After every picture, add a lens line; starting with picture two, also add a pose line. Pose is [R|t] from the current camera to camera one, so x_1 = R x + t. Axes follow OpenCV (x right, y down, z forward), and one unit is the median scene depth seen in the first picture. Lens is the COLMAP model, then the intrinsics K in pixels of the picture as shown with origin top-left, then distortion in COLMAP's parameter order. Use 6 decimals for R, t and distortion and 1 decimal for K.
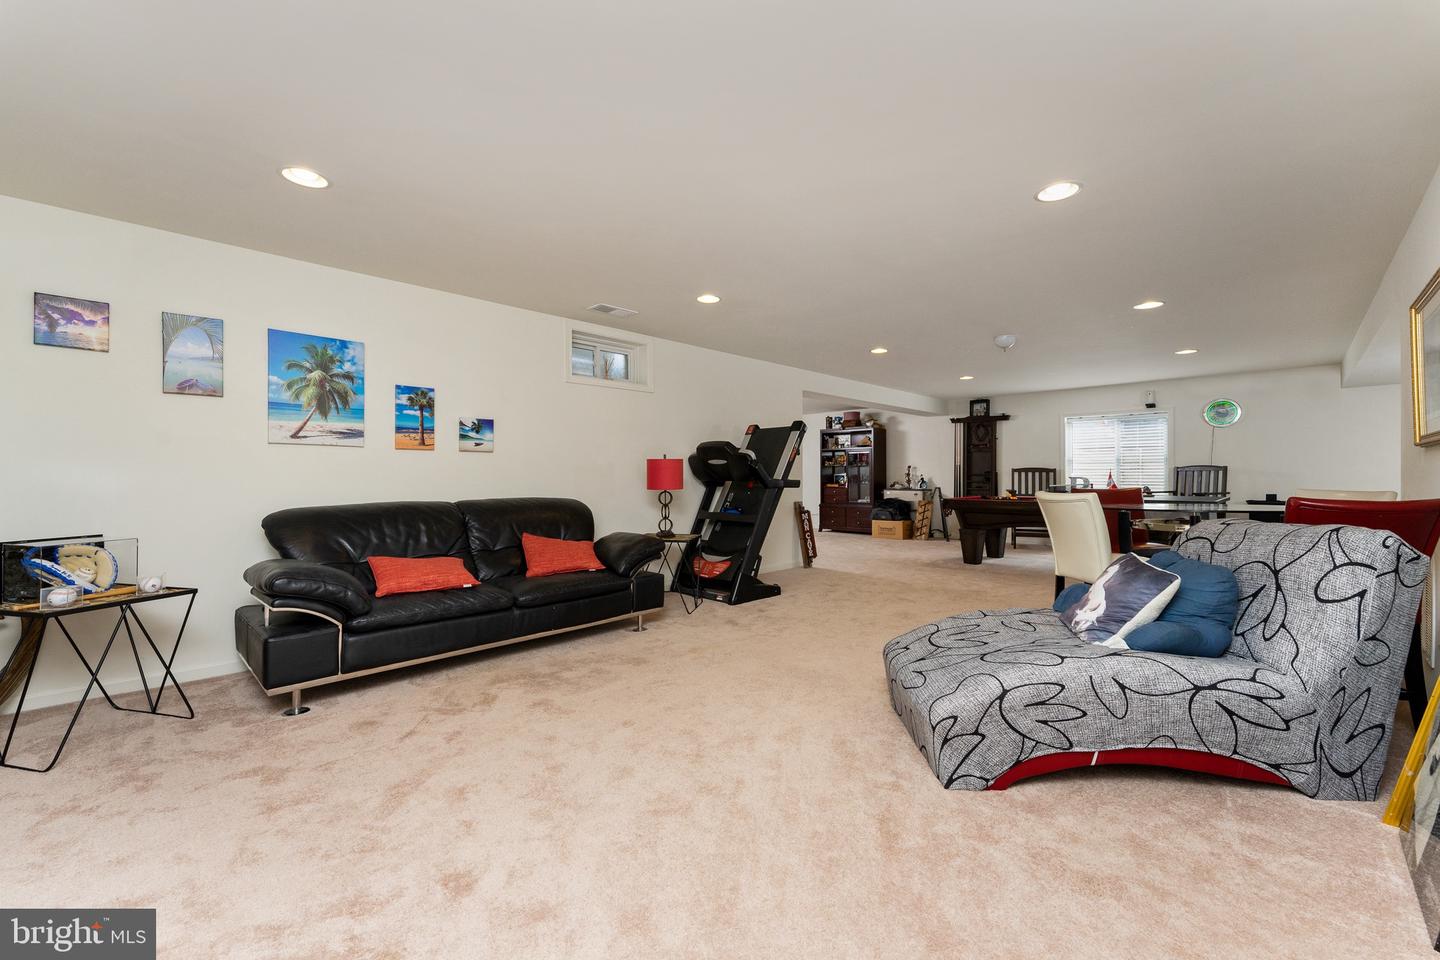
lens RADIAL K [[580.0, 0, 715.6], [0, 580.0, 475.3], [0, 0, 1]] dist [0.001712, 0.000527]
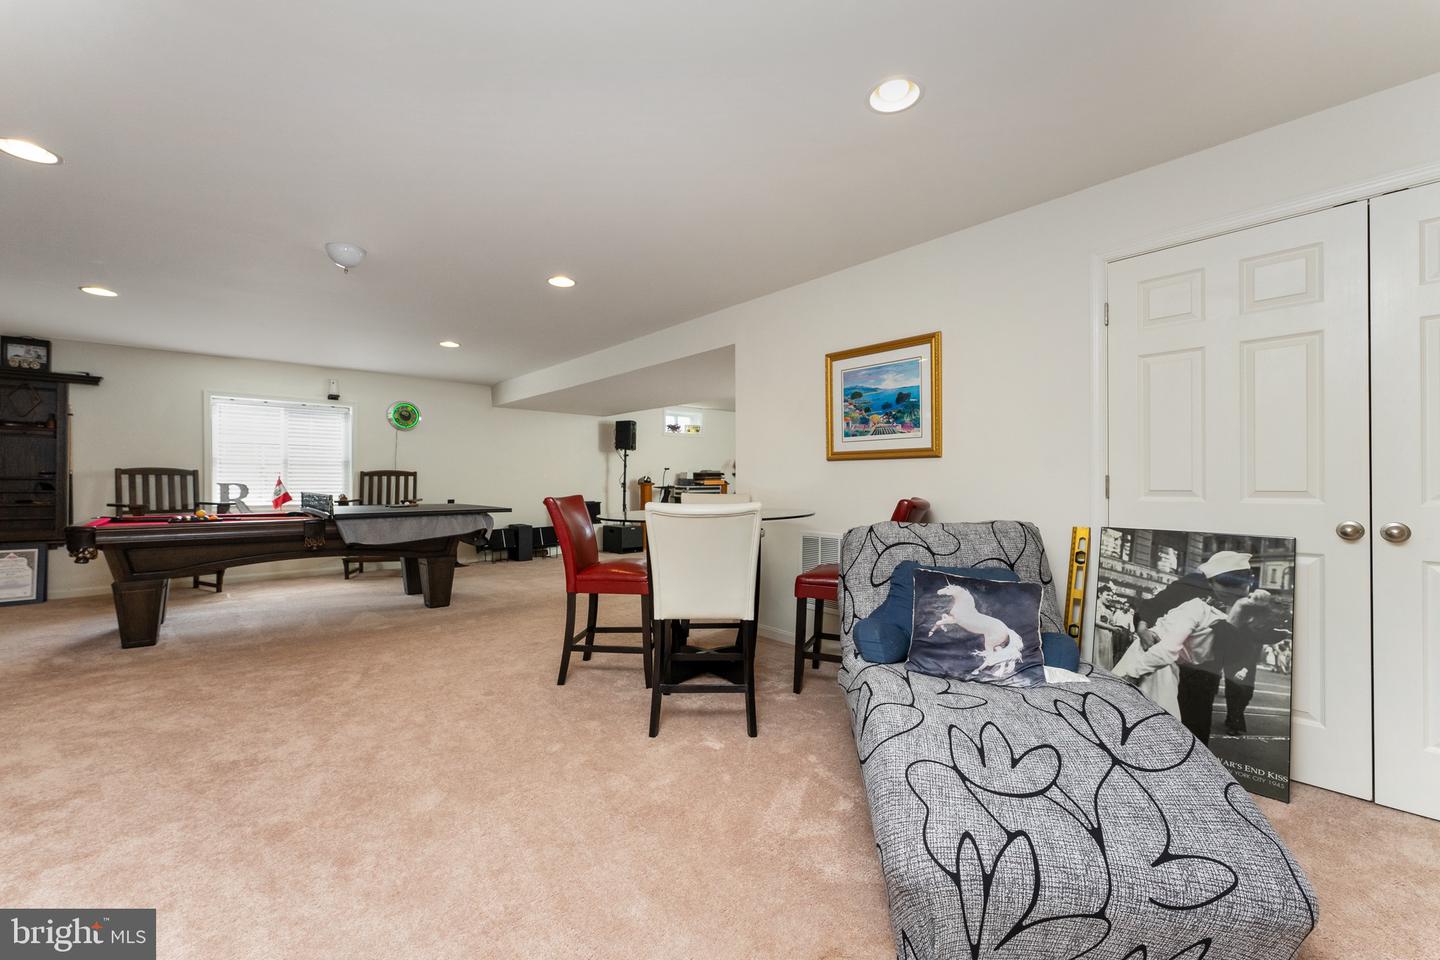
lens RADIAL K [[580.0, 0, 723.5], [0, 580.0, 480.7], [0, 0, 1]] dist [0.001712, 0.000527]
pose [[0.055697, 0.005116, 0.998435, -0.042893], [-0.003947, 0.999980, -0.004903, 0.001220], [-0.998440, -0.003667, 0.055716, 0.308706]]
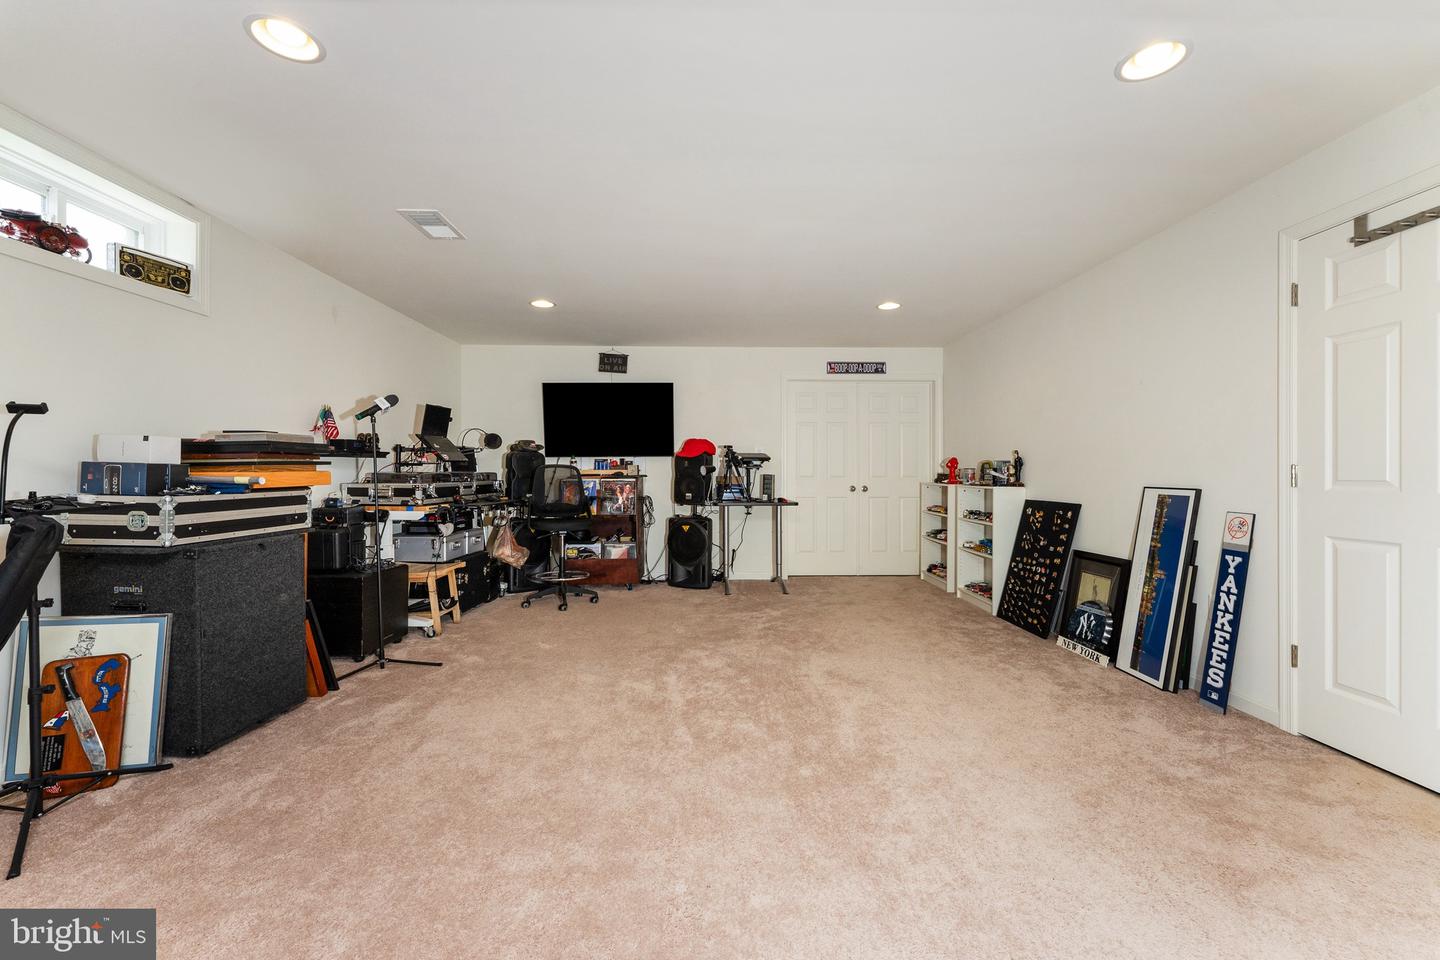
lens RADIAL K [[580.0, 0, 722.8], [0, 580.0, 475.7], [0, 0, 1]] dist [0.001712, 0.000527]
pose [[-0.732492, 0.000740, 0.680776, 0.615697], [0.001086, 0.999999, 0.000081, -0.001982], [-0.680775, 0.000799, -0.732492, 0.436980]]
